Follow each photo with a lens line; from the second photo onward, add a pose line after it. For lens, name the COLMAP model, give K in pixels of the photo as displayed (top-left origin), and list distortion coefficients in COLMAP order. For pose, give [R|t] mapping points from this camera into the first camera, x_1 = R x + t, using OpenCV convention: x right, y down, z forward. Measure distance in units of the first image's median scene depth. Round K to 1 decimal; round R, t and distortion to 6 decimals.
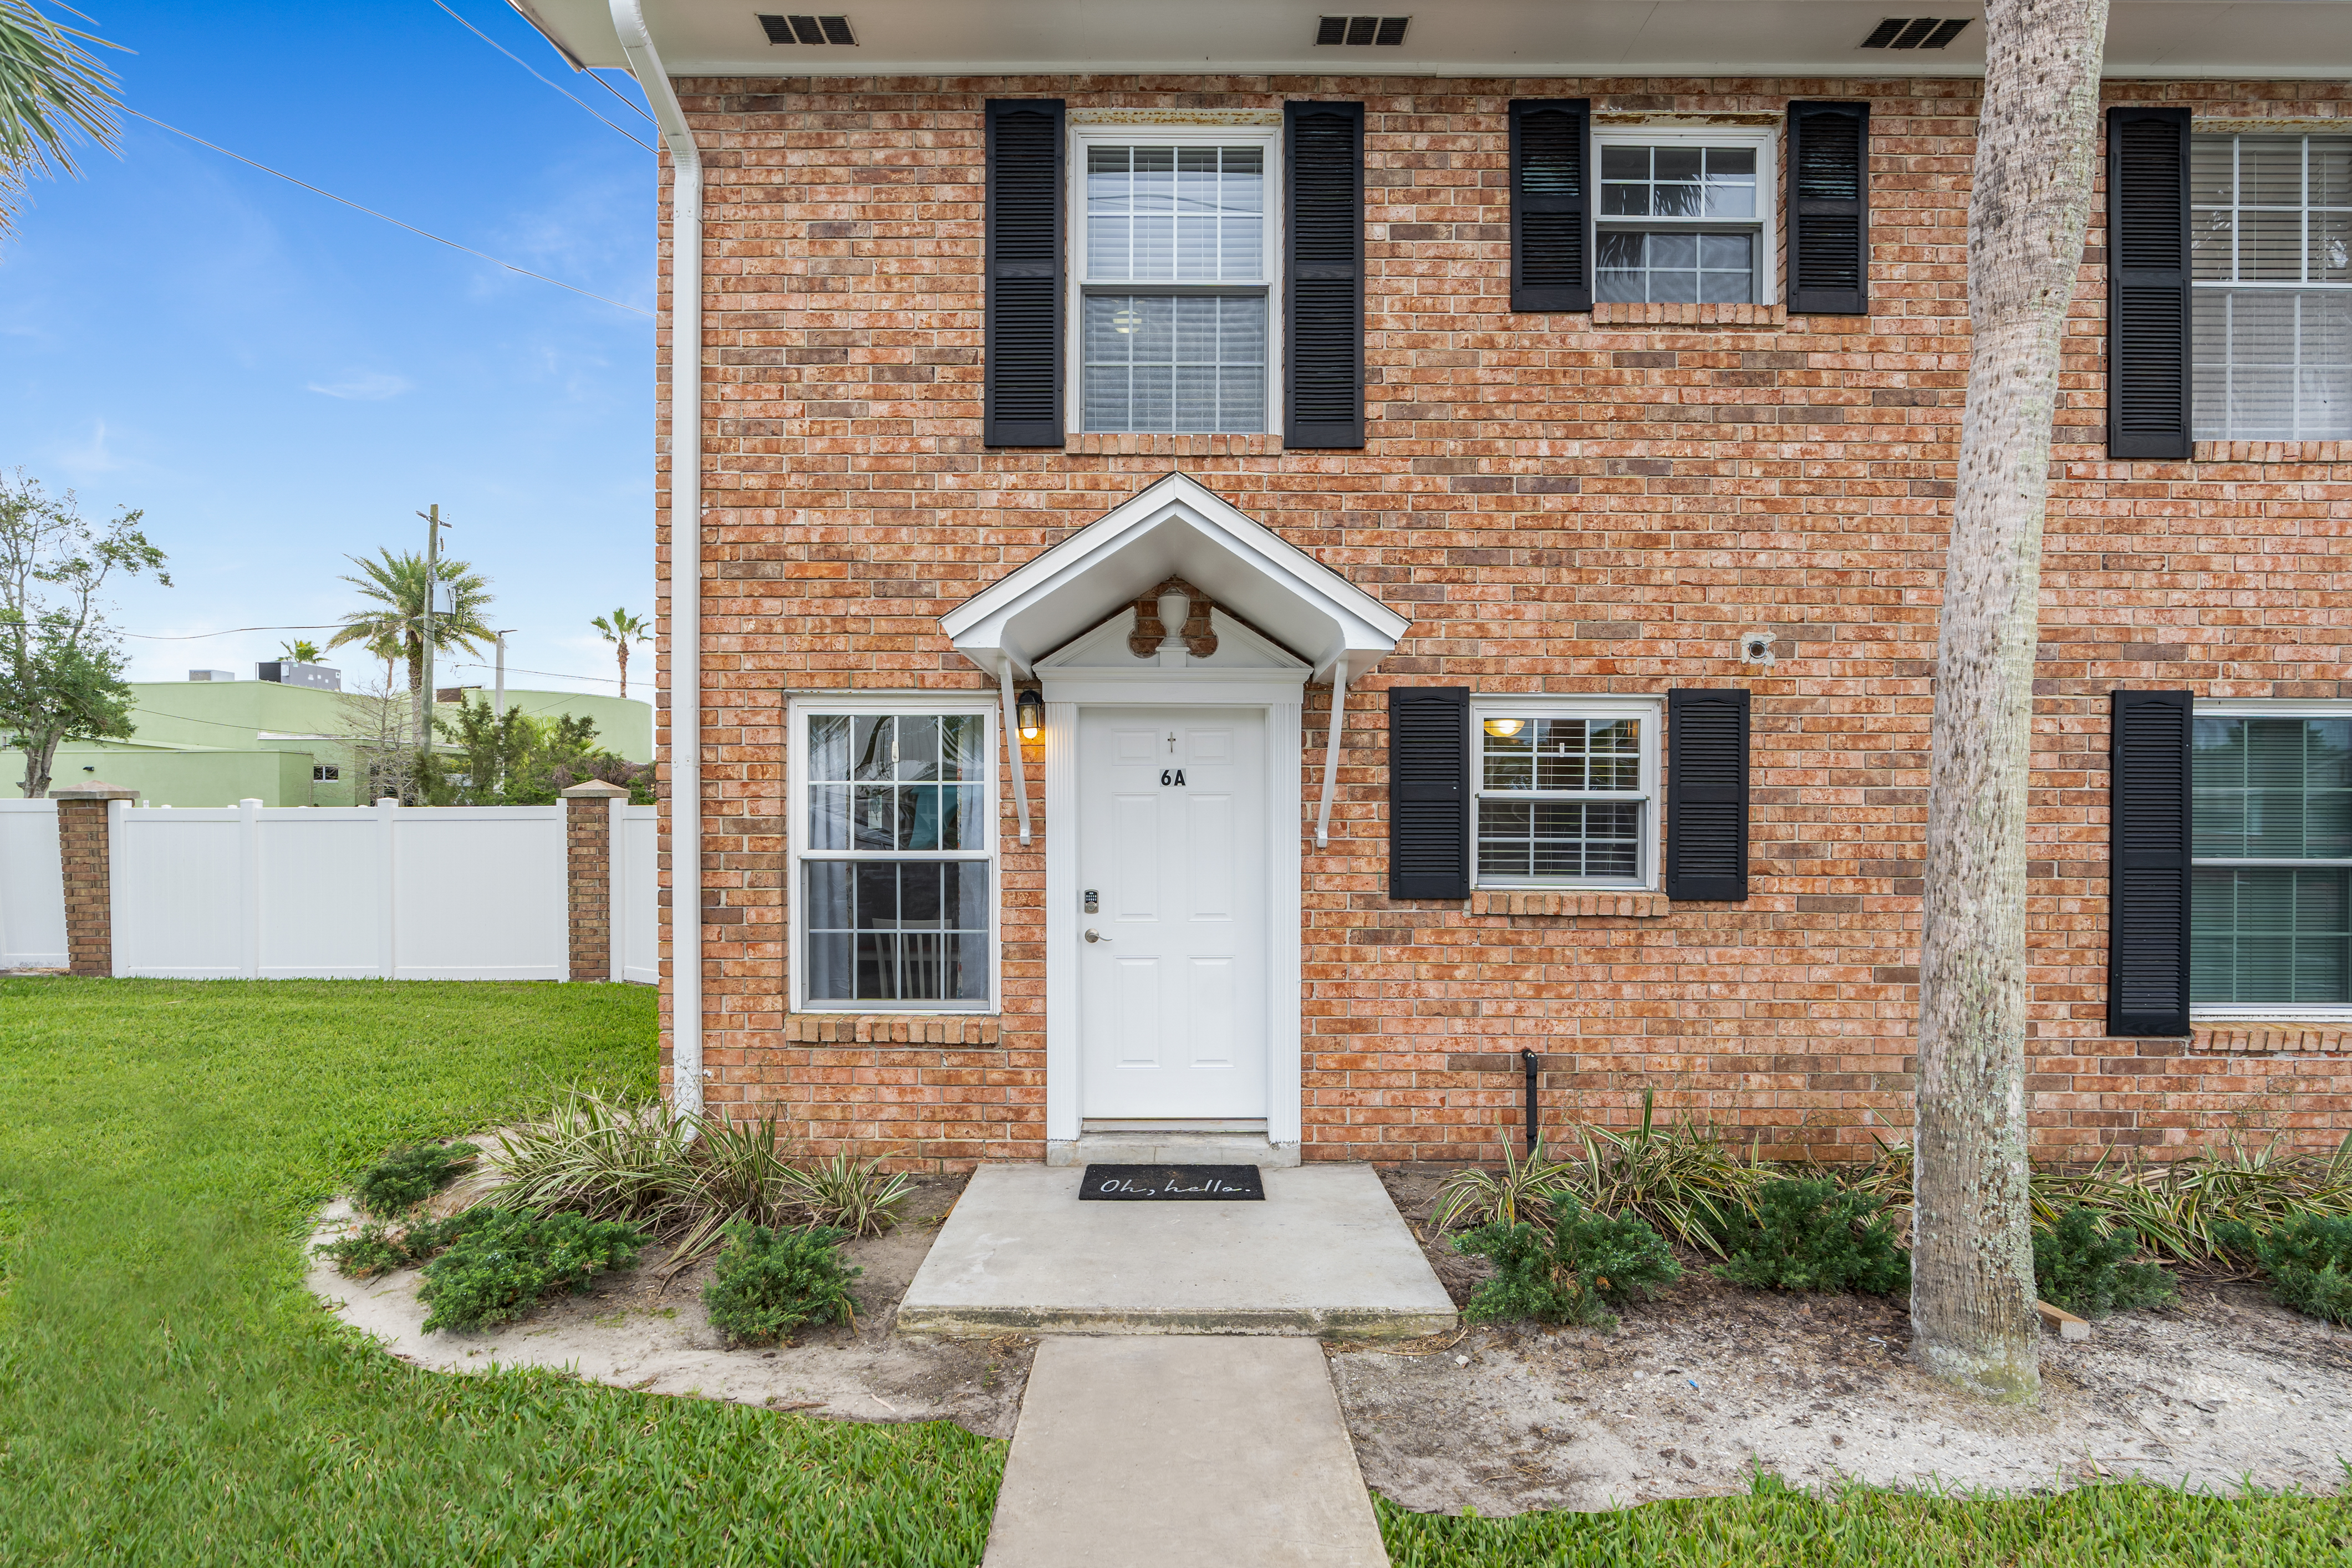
lens RADIAL K [[1083.1, 0, 1181.3], [0, 1083.1, 810.5], [0, 0, 1]] dist [-0.006162, 0.001521]
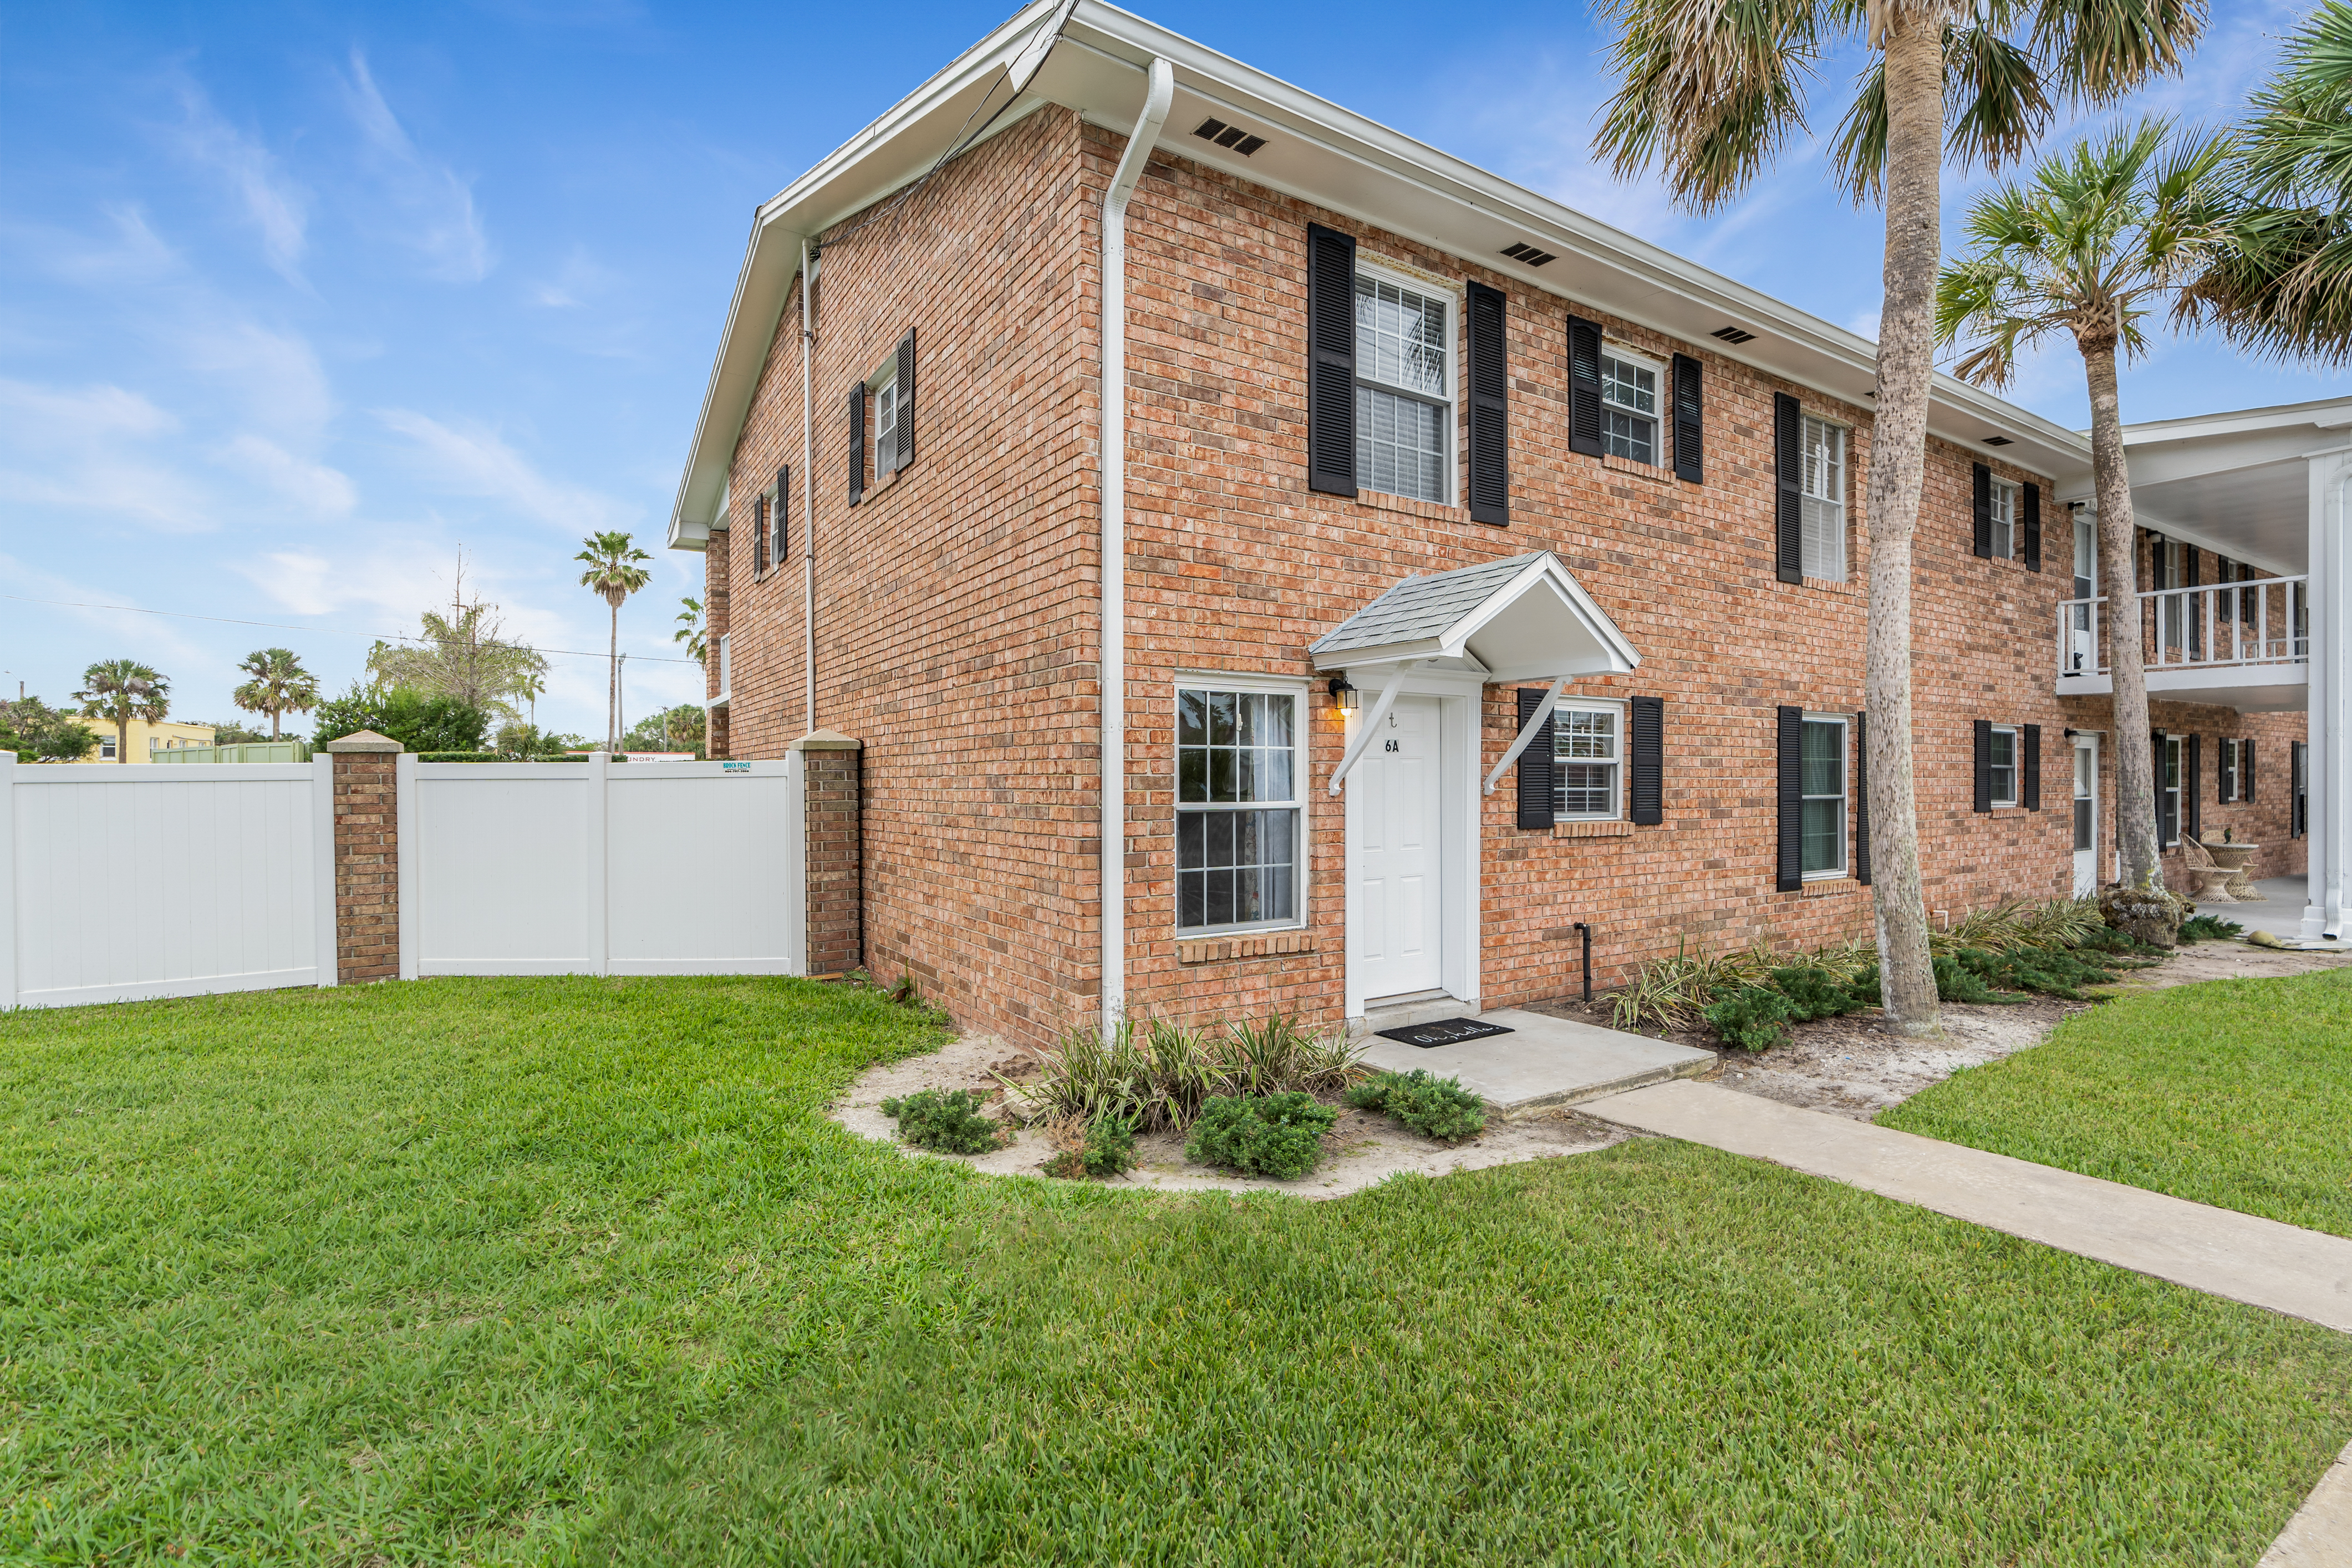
lens RADIAL K [[1054.6, 0, 1268.4], [0, 1054.6, 753.9], [0, 0, 1]] dist [-0.001111, 0.000353]
pose [[0.831770, 0.009692, 0.555036, -0.901573], [-0.004207, 0.999929, -0.011156, -0.004555], [-0.555105, 0.006944, 0.831752, -0.020866]]
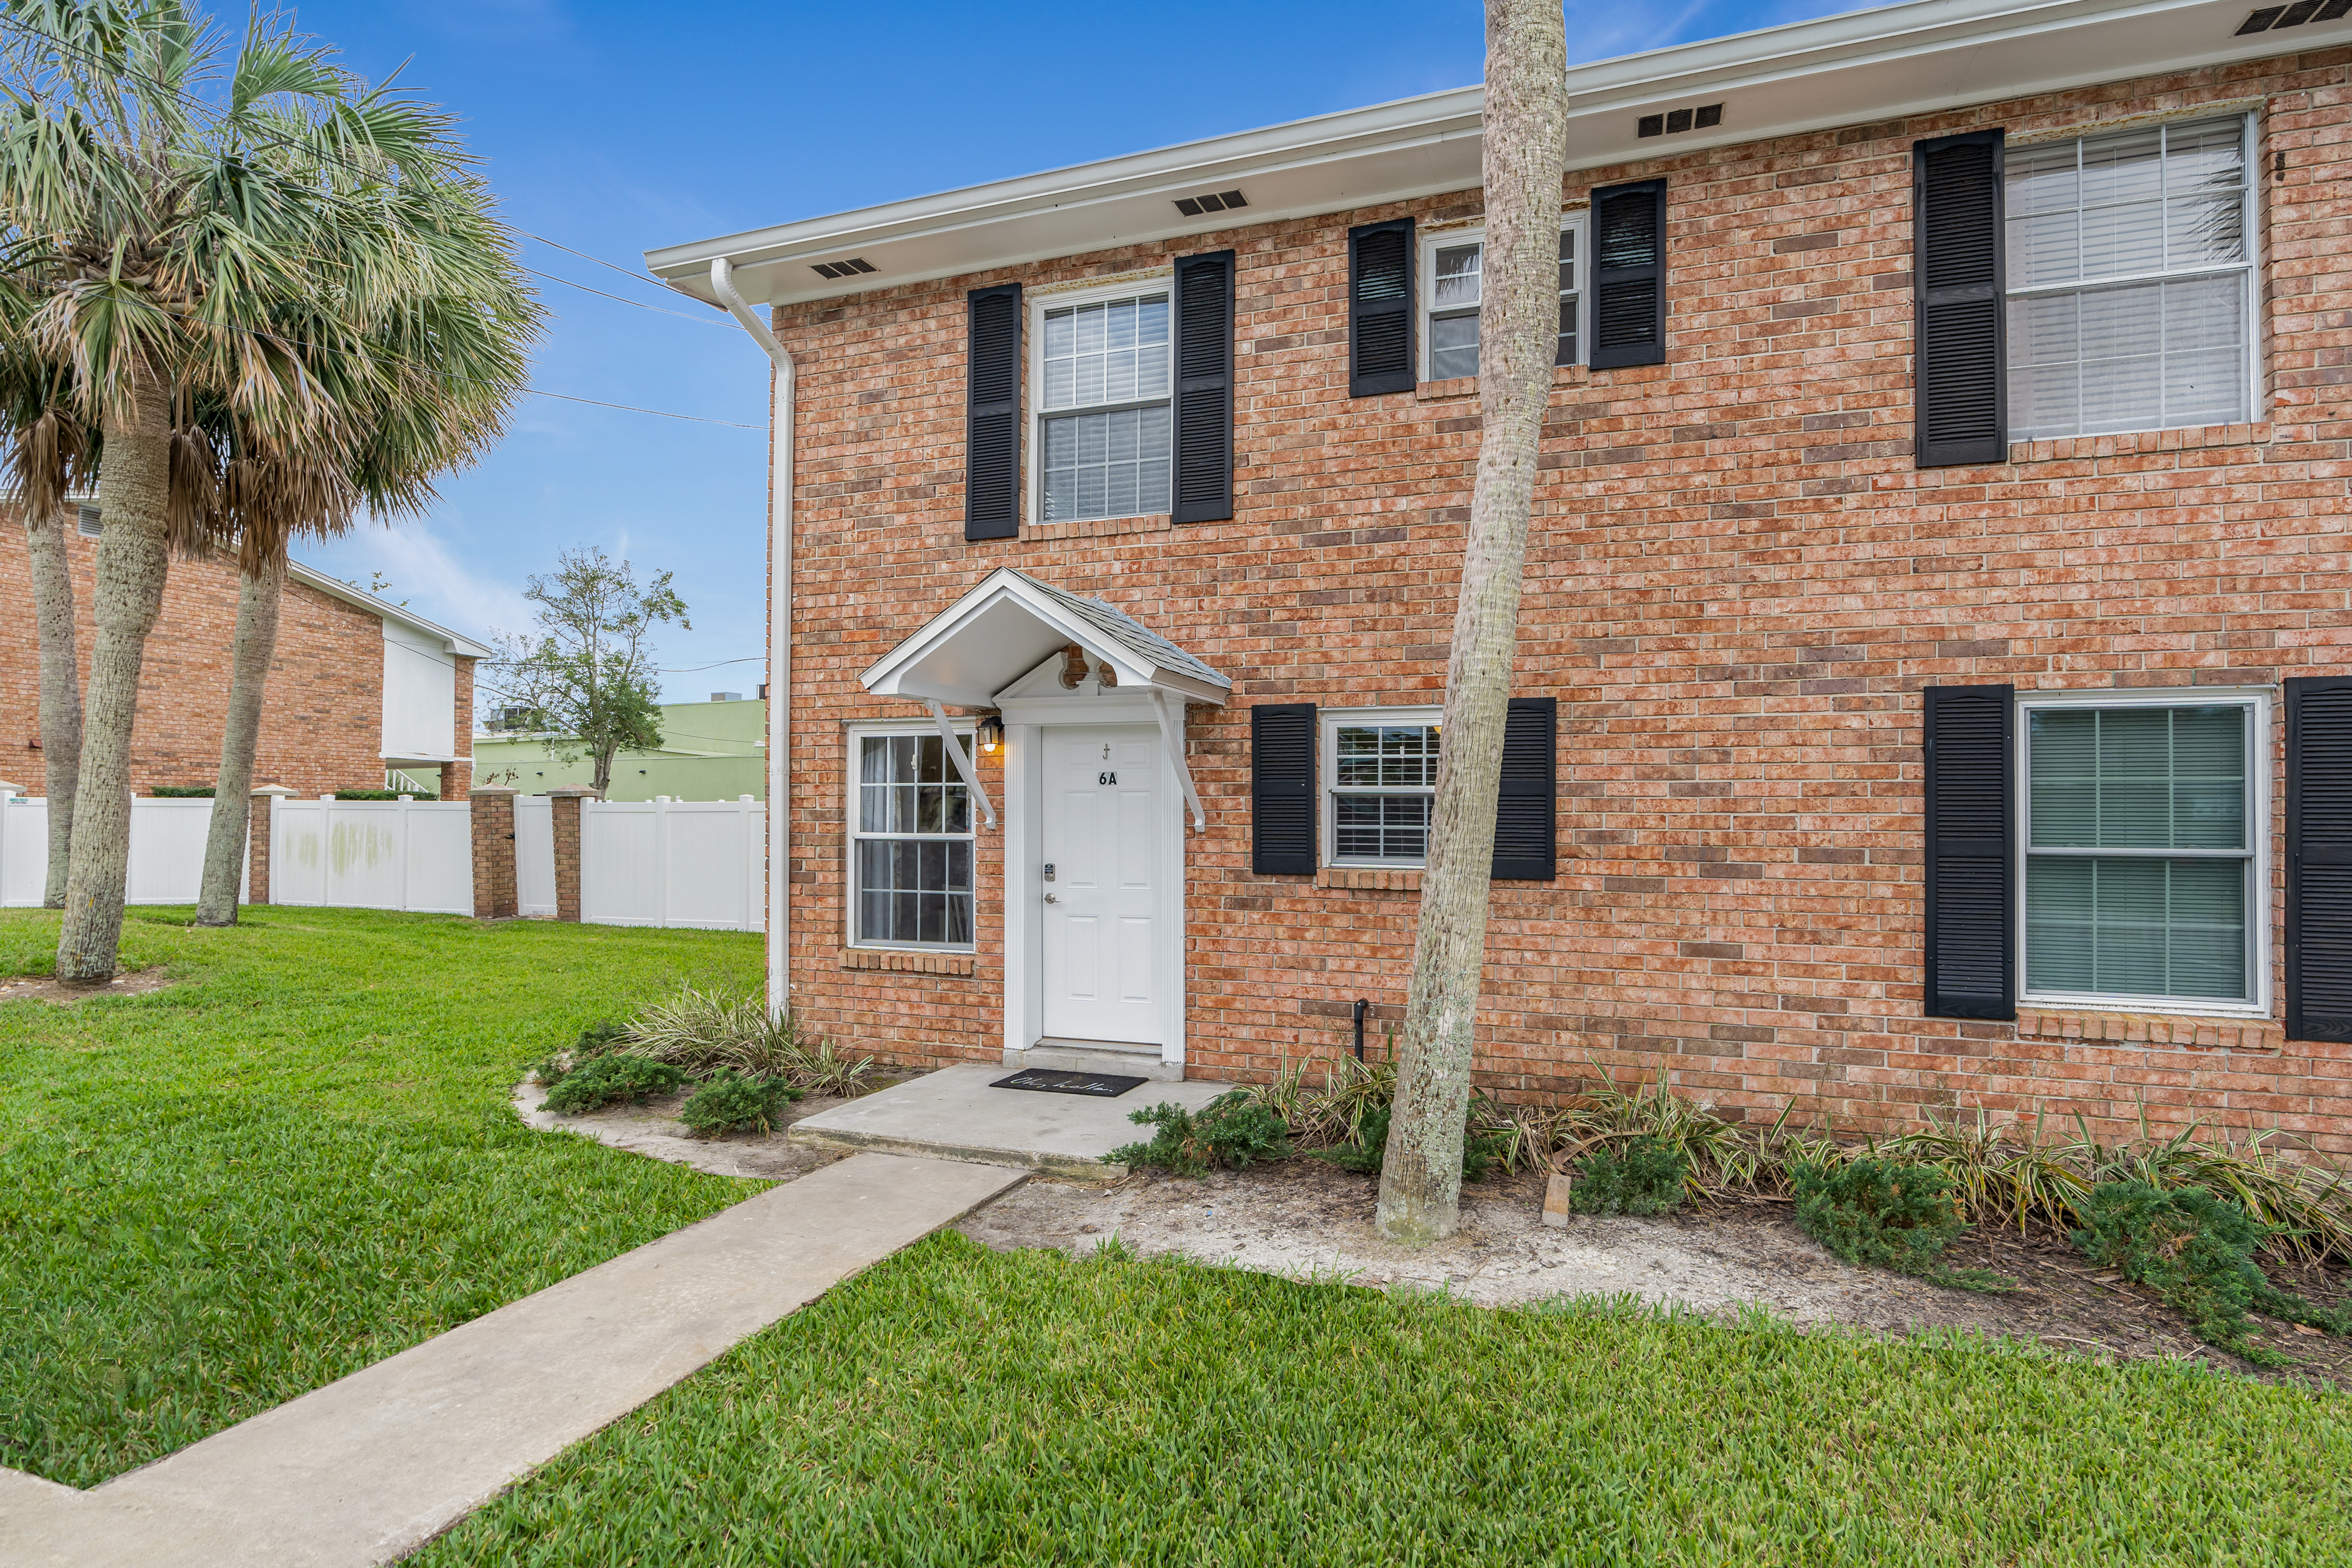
lens RADIAL K [[1089.7, 0, 1273.6], [0, 1089.7, 774.5], [0, 0, 1]] dist [-0.005690, -0.000369]
pose [[0.957154, -0.010784, -0.289379, 0.580171], [0.003751, 0.999684, -0.024850, -0.001683], [0.289555, 0.022700, 0.956892, -0.204561]]
